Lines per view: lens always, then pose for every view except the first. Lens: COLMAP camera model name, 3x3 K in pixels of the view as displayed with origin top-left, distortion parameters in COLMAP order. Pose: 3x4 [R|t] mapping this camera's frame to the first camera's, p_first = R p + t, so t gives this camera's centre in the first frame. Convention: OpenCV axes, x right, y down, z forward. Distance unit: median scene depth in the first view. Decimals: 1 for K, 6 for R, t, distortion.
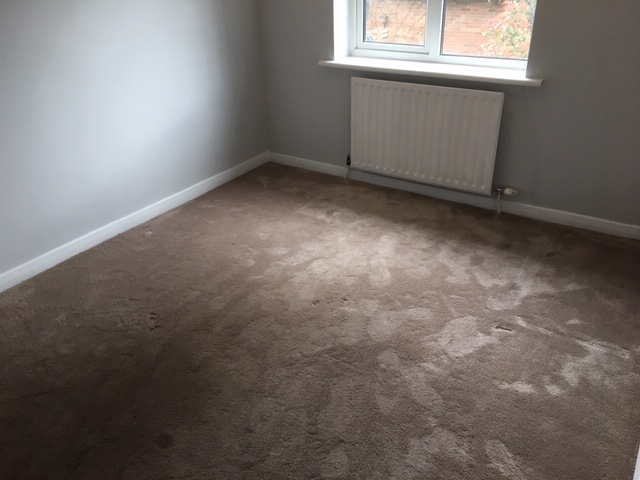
lens RADIAL K [[541.0, 0, 320.0], [0, 541.0, 240.0], [0, 0, 1]] dist [0.107587, -0.000443]
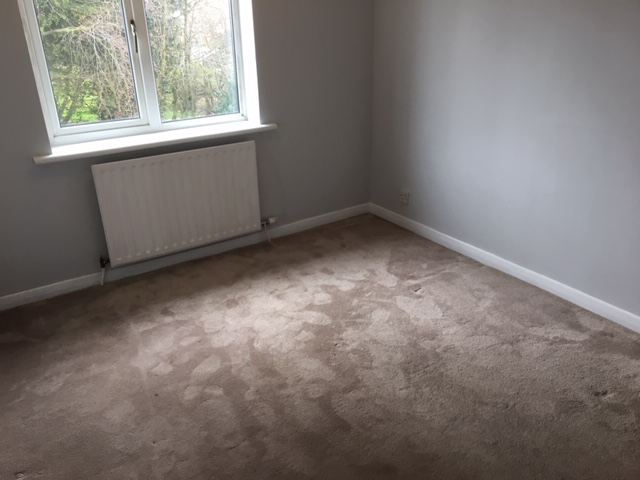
lens RADIAL K [[536.5, 0, 320.0], [0, 536.5, 240.0], [0, 0, 1]] dist [0.084549, -0.115556]
pose [[0.401715, -0.349642, 0.846390, -0.593953], [0.454047, 0.878686, 0.147483, -0.175853], [-0.795277, 0.325055, 0.511735, 0.362782]]
